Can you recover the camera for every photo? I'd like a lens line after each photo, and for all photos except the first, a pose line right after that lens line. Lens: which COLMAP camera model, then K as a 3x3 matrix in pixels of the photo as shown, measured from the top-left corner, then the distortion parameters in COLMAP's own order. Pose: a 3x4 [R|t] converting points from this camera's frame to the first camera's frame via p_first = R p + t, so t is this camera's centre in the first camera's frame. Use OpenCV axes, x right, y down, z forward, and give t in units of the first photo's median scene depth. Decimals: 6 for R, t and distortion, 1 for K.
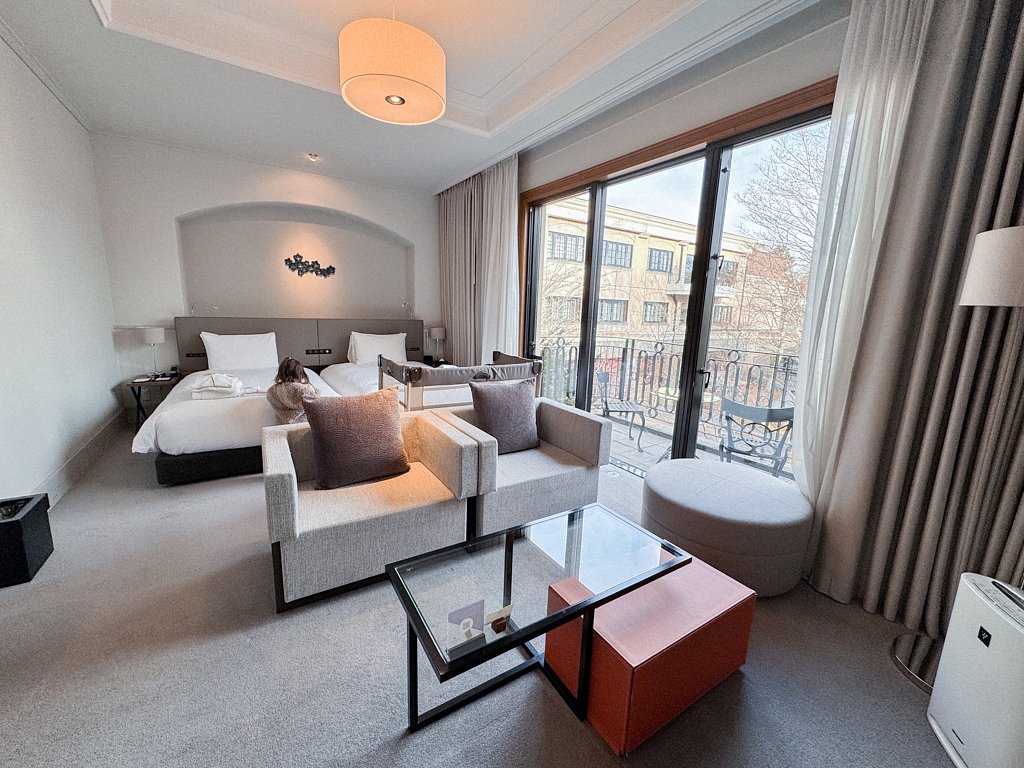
lens RADIAL K [[410.5, 0, 513.2], [0, 410.5, 387.8], [0, 0, 1]] dist [0.028124, 0.000053]
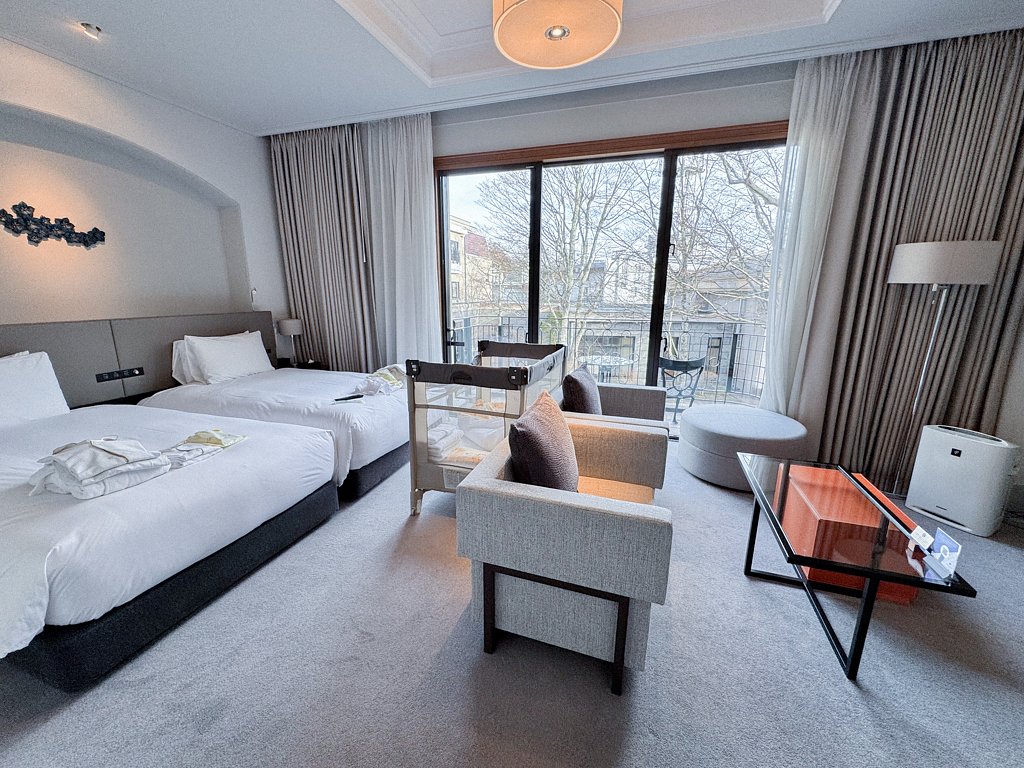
lens RADIAL K [[410.5, 0, 503.0], [0, 410.5, 381.3], [0, 0, 1]] dist [0.028124, 0.000053]
pose [[0.794225, -0.162325, 0.585540, -0.388870], [0.139924, 0.986617, 0.083720, -0.050855], [-0.591294, 0.015439, 0.806308, 0.180250]]
